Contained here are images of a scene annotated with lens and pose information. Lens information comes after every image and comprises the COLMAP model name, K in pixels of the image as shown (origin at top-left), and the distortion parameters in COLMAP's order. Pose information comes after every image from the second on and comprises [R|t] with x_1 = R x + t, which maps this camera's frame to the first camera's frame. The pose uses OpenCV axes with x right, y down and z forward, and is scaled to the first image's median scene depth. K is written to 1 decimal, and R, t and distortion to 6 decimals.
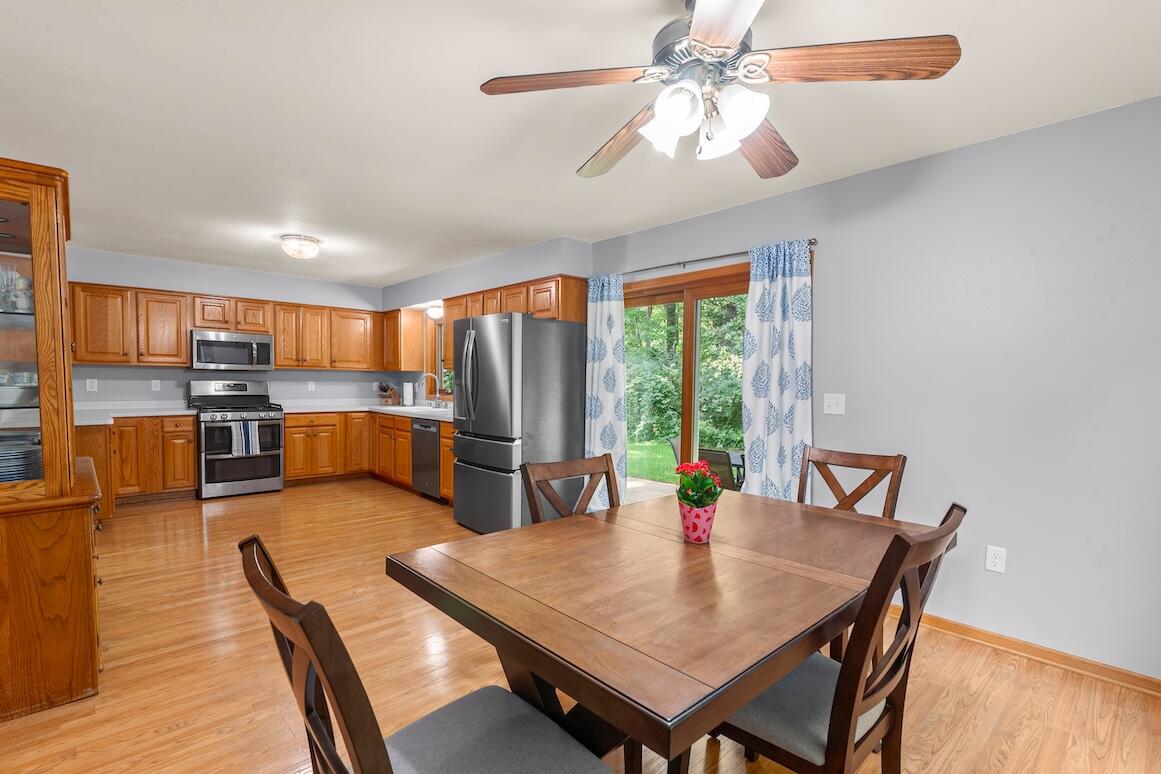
lens RADIAL K [[545.2, 0, 593.5], [0, 545.2, 408.1], [0, 0, 1]] dist [0.000317, -0.000228]
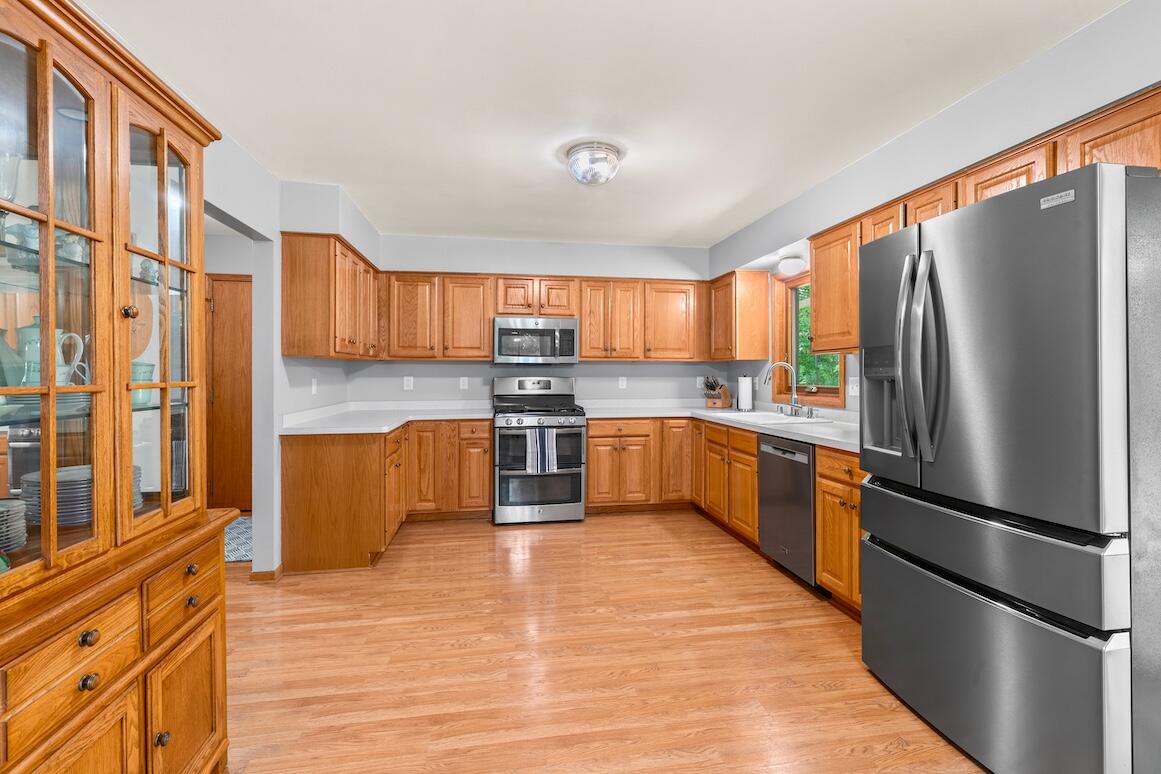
lens RADIAL K [[532.5, 0, 582.0], [0, 532.5, 369.6], [0, 0, 1]] dist [-0.000602, -0.000414]
pose [[0.831755, -0.019633, -0.554795, -0.161331], [-0.015536, 0.998160, -0.058614, -0.015495], [0.554925, 0.057372, 0.829920, 0.380441]]
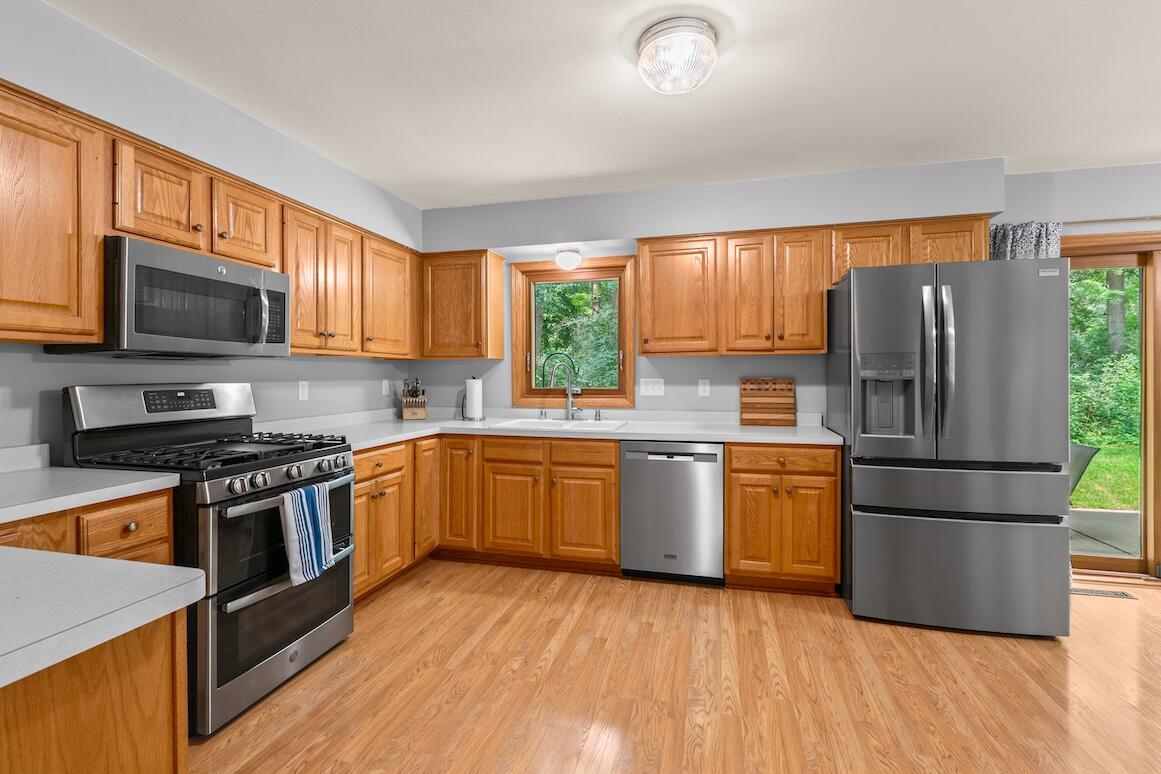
lens RADIAL K [[530.9, 0, 581.7], [0, 530.9, 376.0], [0, 0, 1]] dist [0.000248, -0.000432]
pose [[0.842642, -0.018078, 0.538171, -0.646960], [0.041939, 0.998604, -0.032121, -0.032233], [-0.536839, 0.049637, 0.842223, 0.550267]]
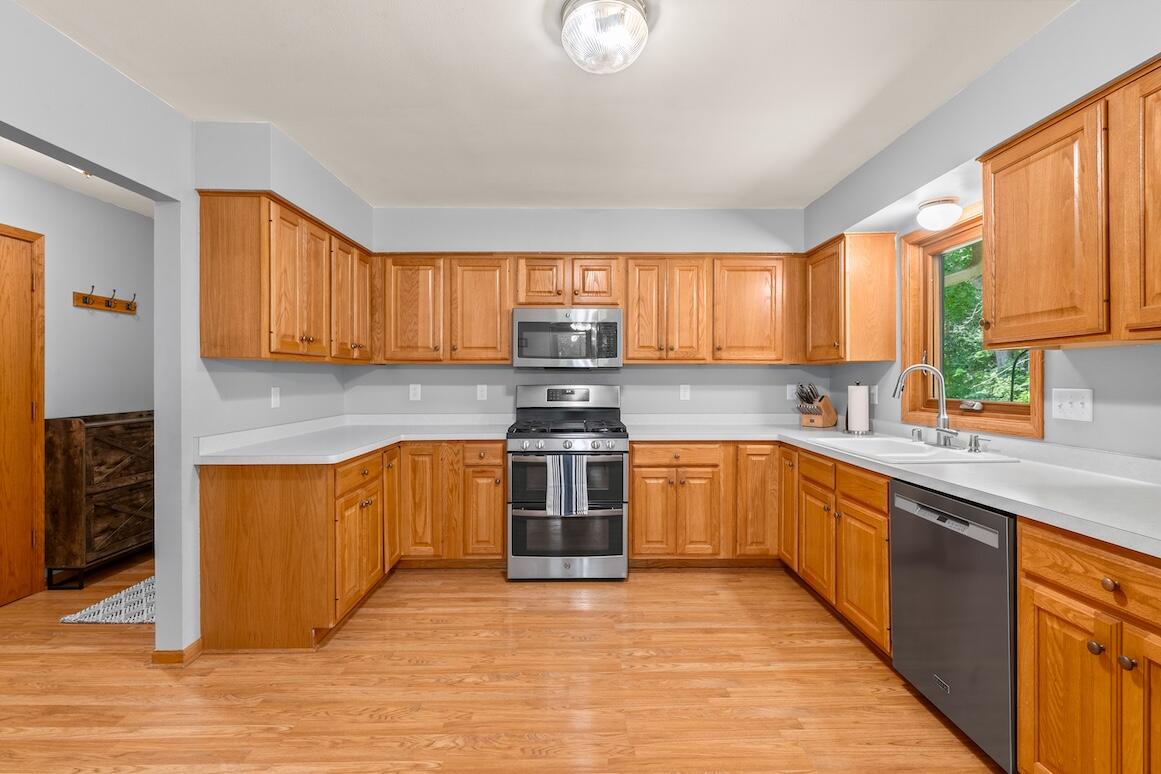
lens RADIAL K [[530.9, 0, 581.7], [0, 530.9, 376.0], [0, 0, 1]] dist [0.000248, -0.000432]
pose [[0.734450, -0.018817, -0.678402, -0.234503], [-0.022886, 0.998360, -0.052469, -0.028795], [0.678276, 0.054062, 0.732815, 0.568069]]
